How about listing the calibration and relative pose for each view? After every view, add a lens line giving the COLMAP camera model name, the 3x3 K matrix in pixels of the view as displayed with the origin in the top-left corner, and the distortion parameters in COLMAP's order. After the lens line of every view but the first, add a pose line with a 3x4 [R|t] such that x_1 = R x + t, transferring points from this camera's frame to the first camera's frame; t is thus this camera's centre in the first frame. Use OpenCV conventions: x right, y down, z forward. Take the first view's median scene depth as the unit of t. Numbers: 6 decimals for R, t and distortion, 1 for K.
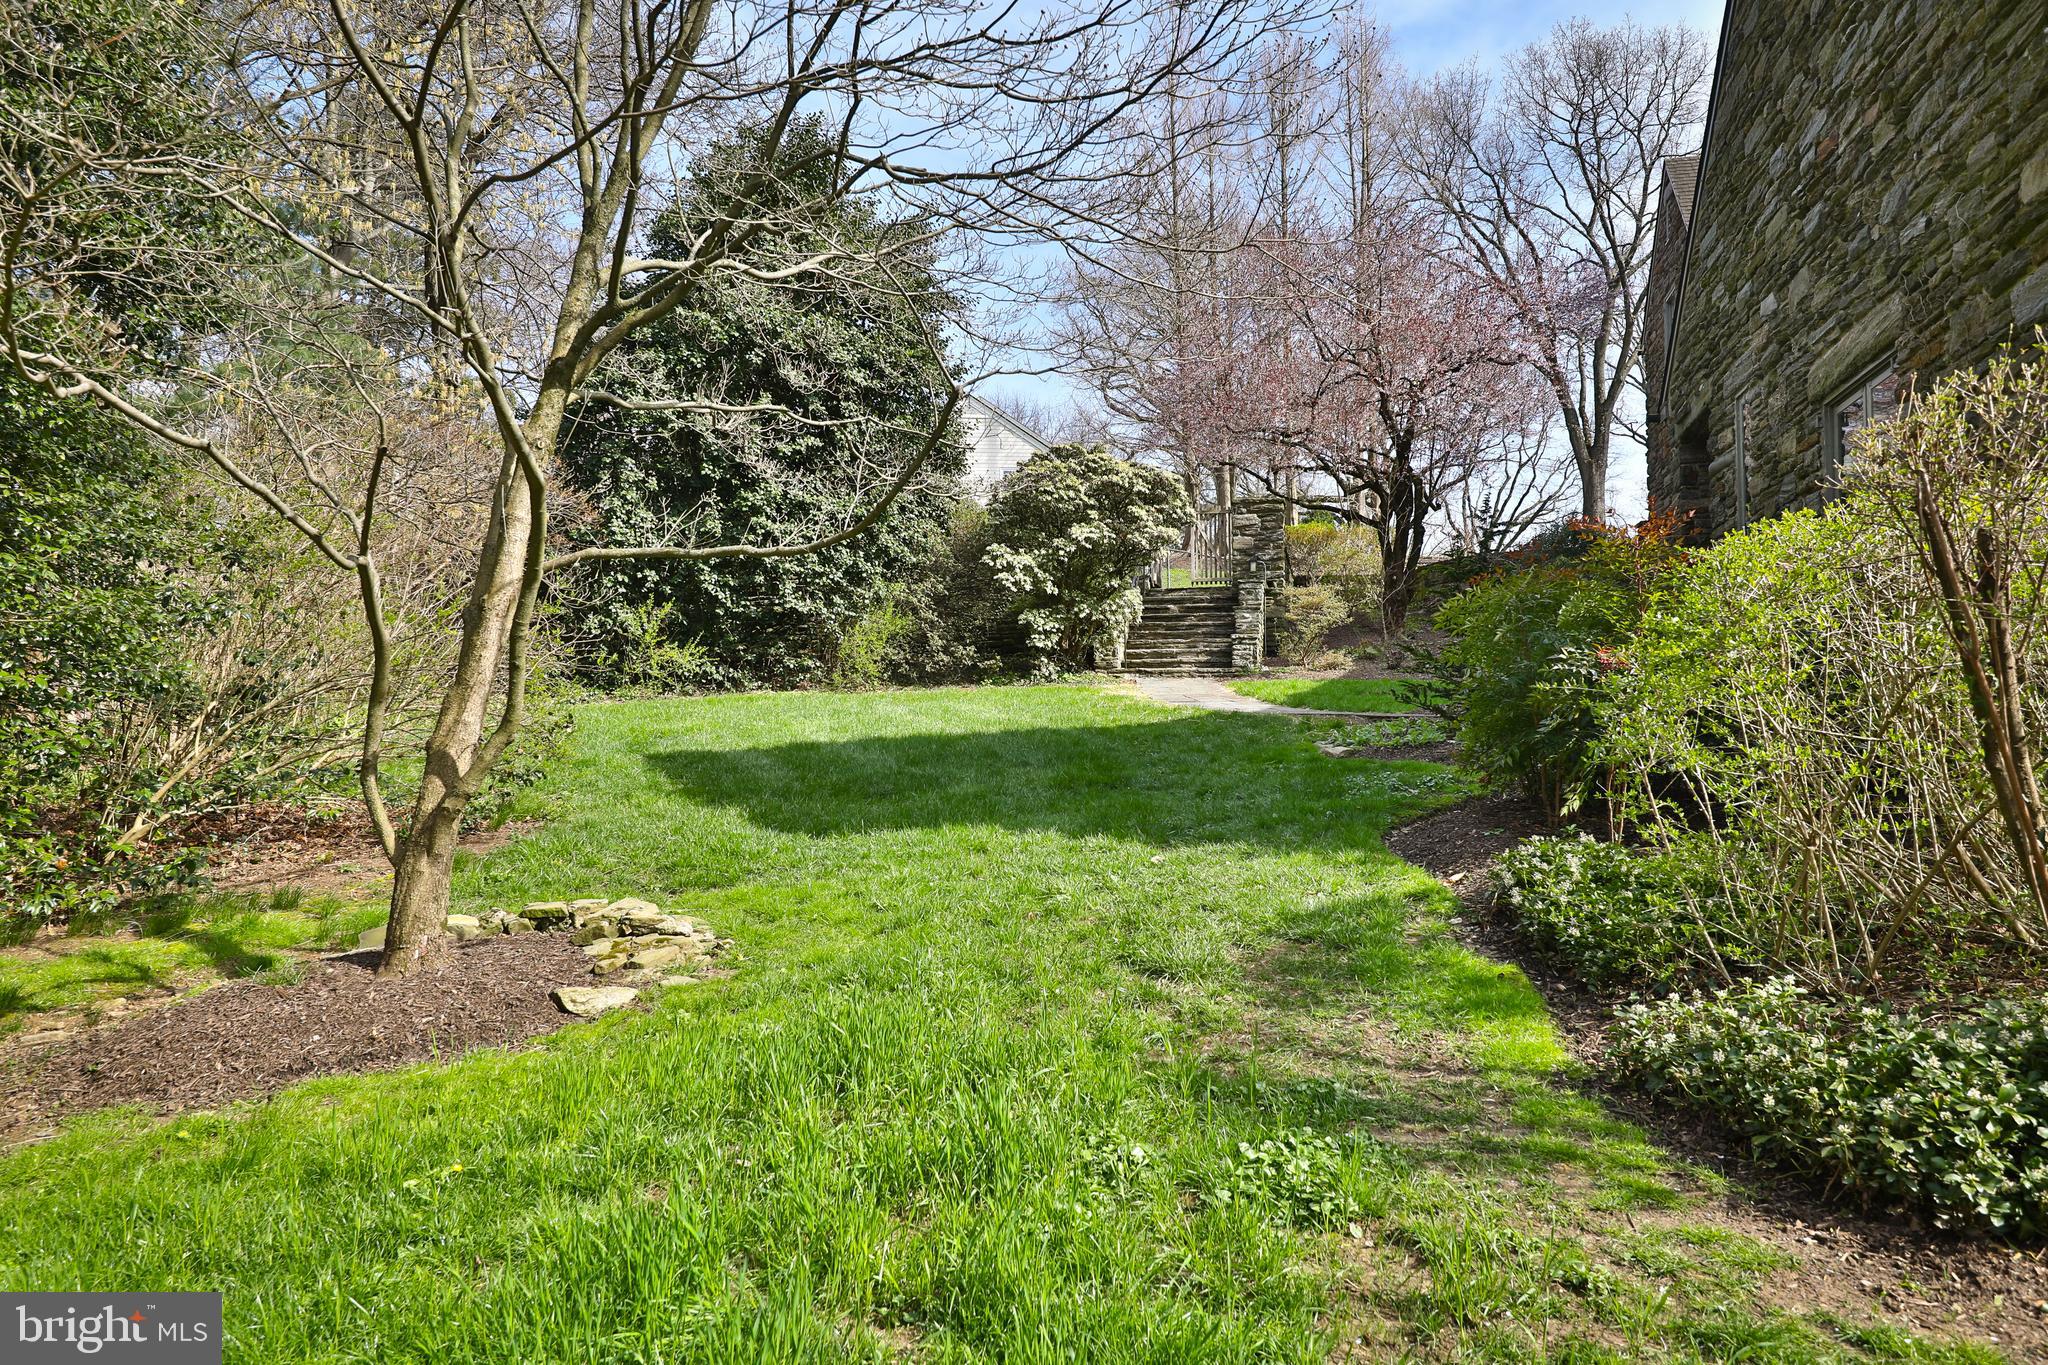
lens RADIAL K [[1397.2, 0, 1020.8], [0, 1397.2, 689.5], [0, 0, 1]] dist [0.022768, -0.001897]
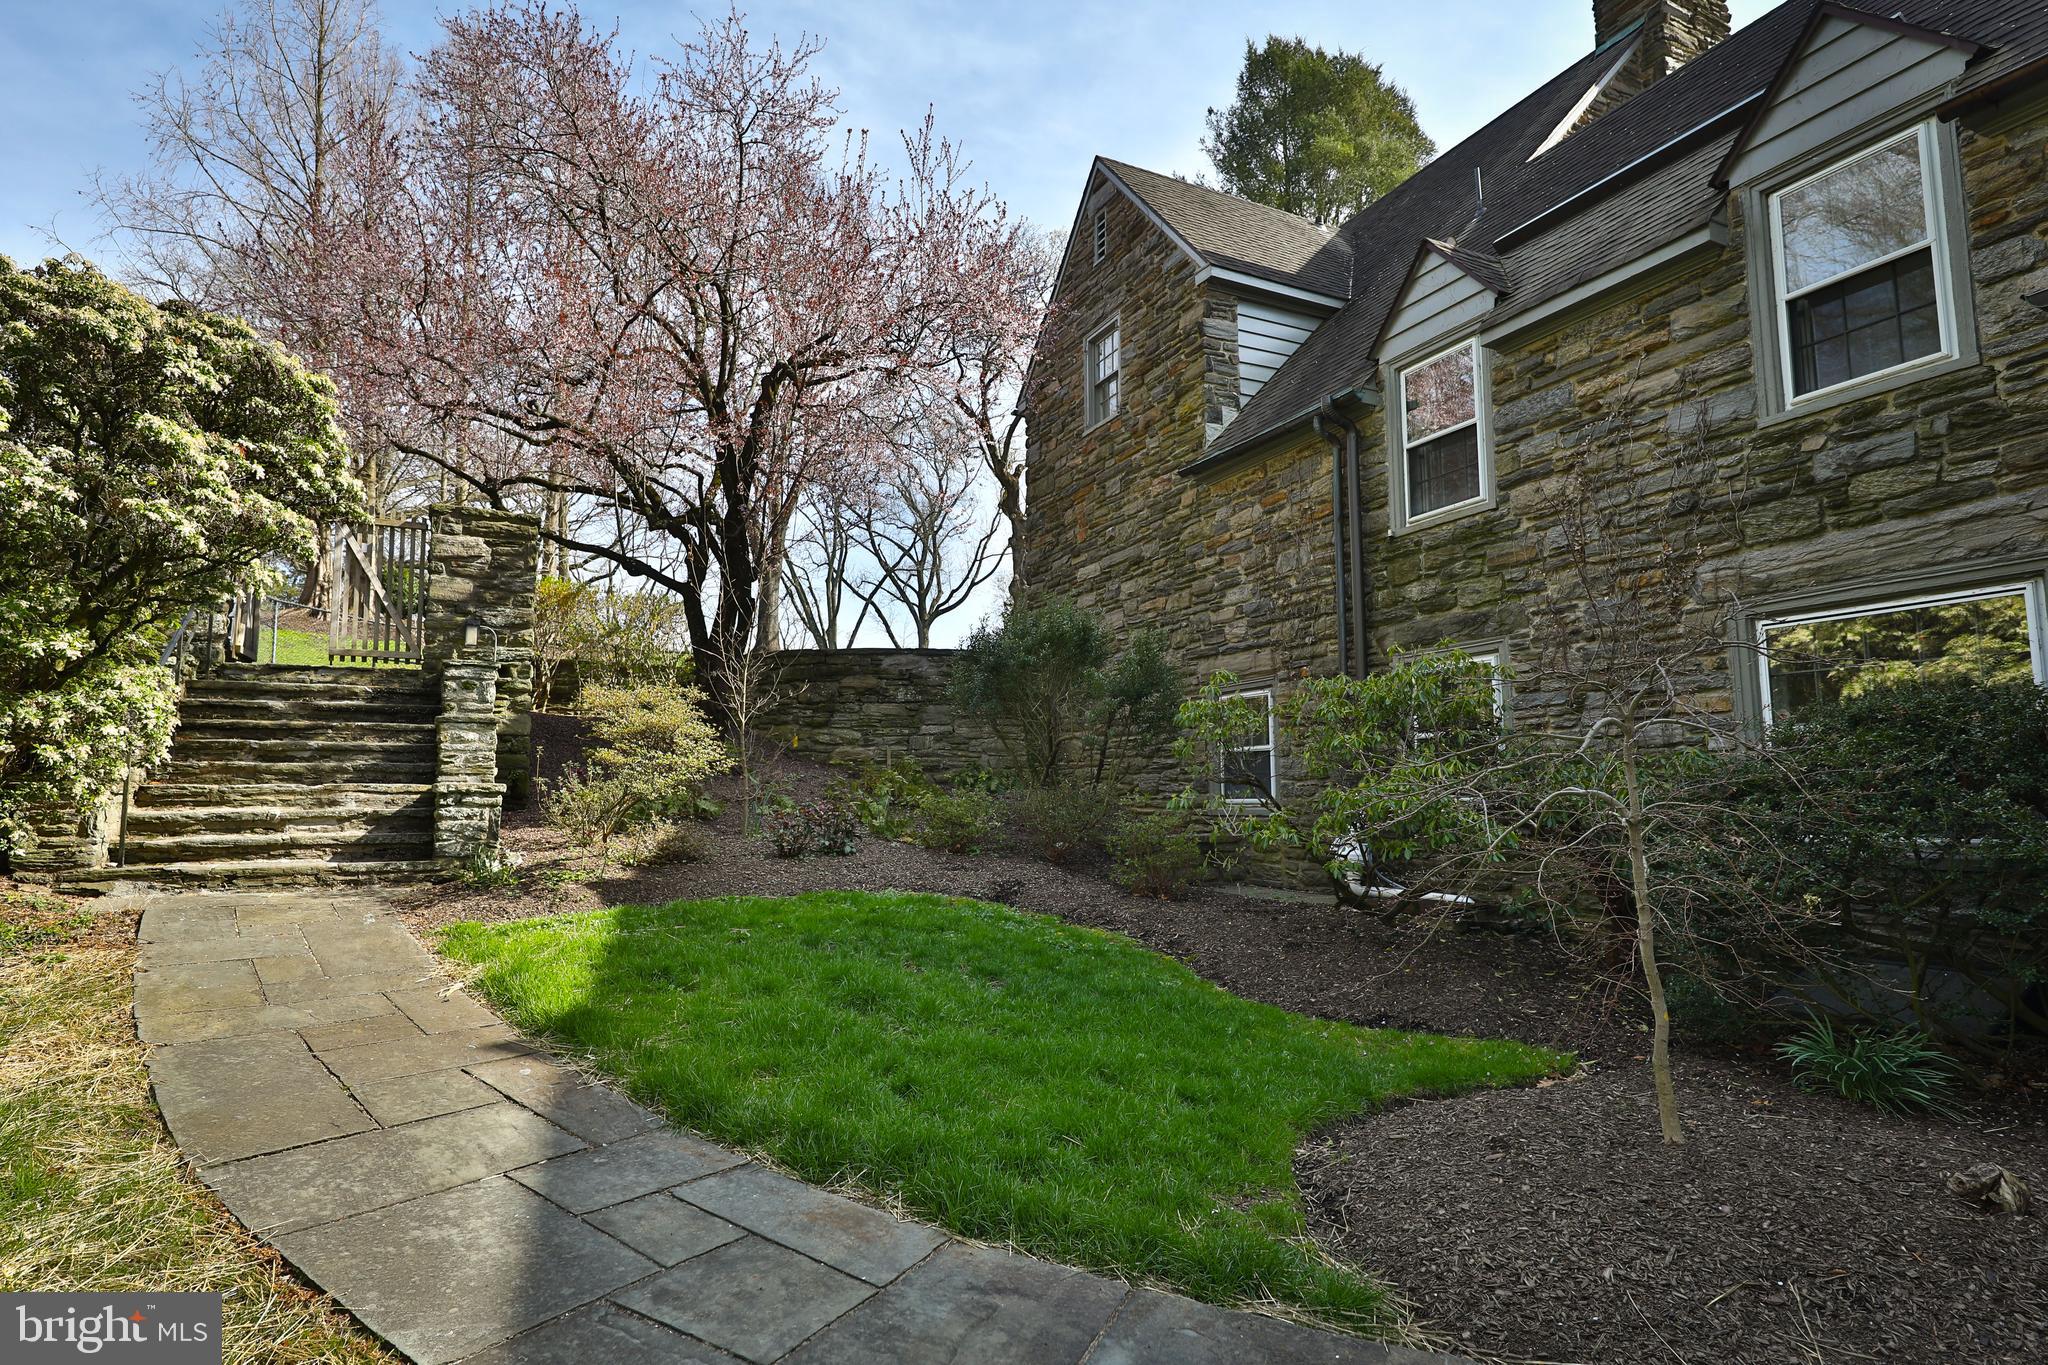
lens RADIAL K [[1078.0, 0, 1020.2], [0, 1078.0, 676.0], [0, 0, 1]] dist [0.026608, -0.010978]
pose [[0.756623, 0.067531, 0.650355, 0.064460], [-0.021149, 0.996659, -0.078885, -0.049857], [-0.653510, 0.045932, 0.755523, 0.615386]]
